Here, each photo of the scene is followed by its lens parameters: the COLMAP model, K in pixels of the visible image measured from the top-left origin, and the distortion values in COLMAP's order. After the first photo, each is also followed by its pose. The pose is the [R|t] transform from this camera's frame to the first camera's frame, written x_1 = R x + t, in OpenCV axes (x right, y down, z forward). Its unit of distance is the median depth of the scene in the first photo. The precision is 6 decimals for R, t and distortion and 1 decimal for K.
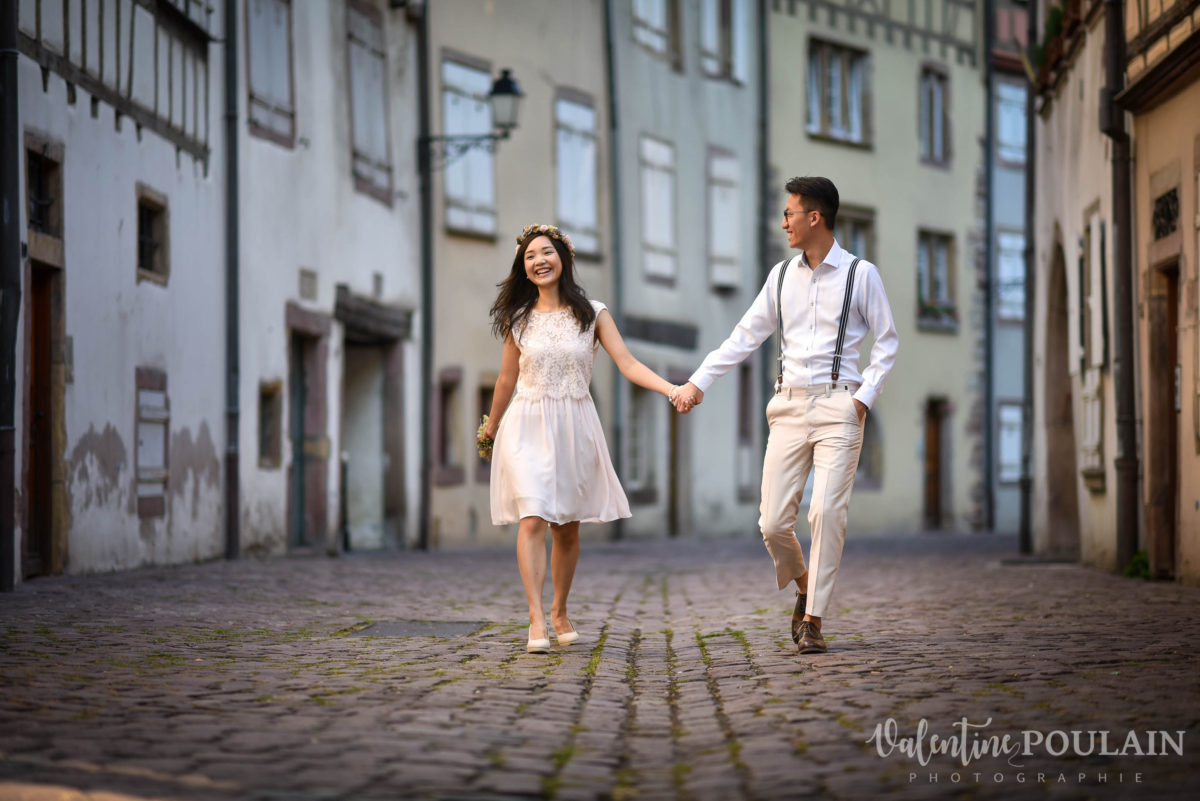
lens RADIAL K [[2934.2, 0, 600.0], [0, 2934.2, 400.5], [0, 0, 1]] dist [0.032522, 0.185663]
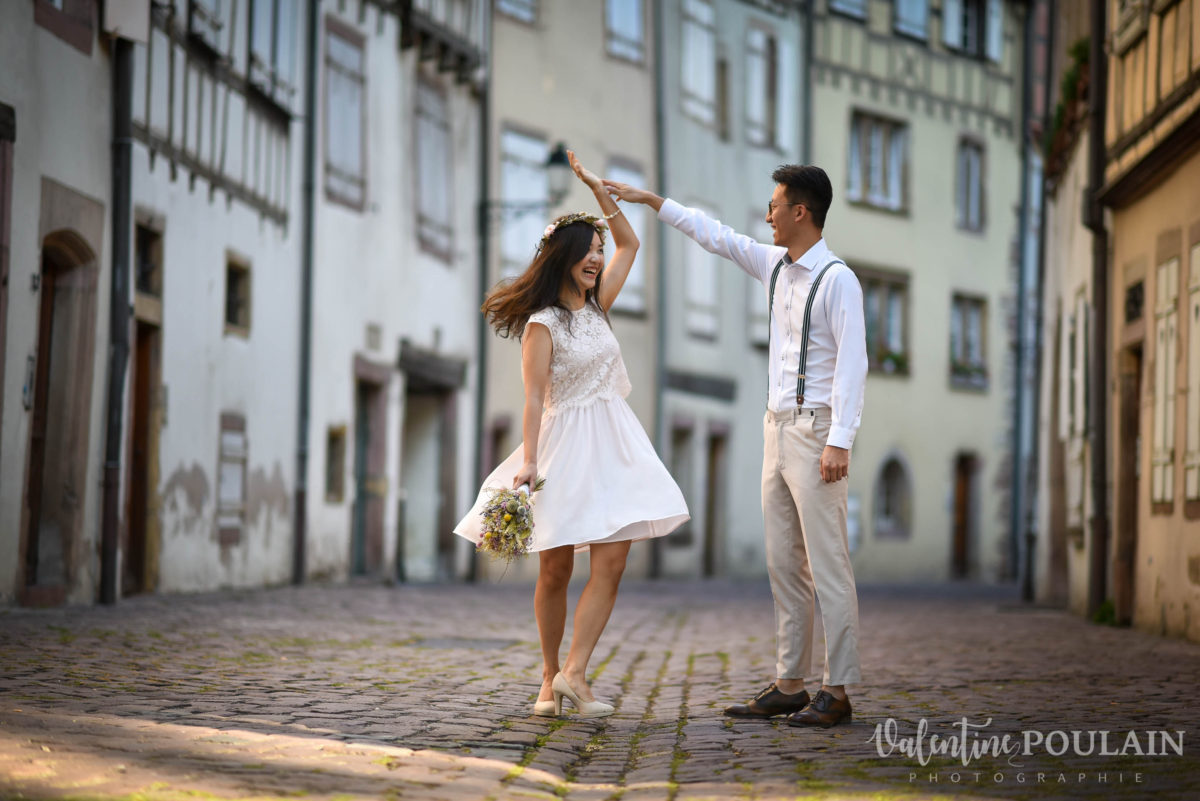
lens RADIAL K [[2945.6, 0, 600.0], [0, 2945.6, 400.5], [0, 0, 1]] dist [-0.003522, -0.328168]
pose [[0.999423, 0.027309, -0.020208, 0.010084], [-0.027581, 0.999531, -0.013318, -0.004416], [0.019835, 0.013868, 0.999707, -0.122954]]
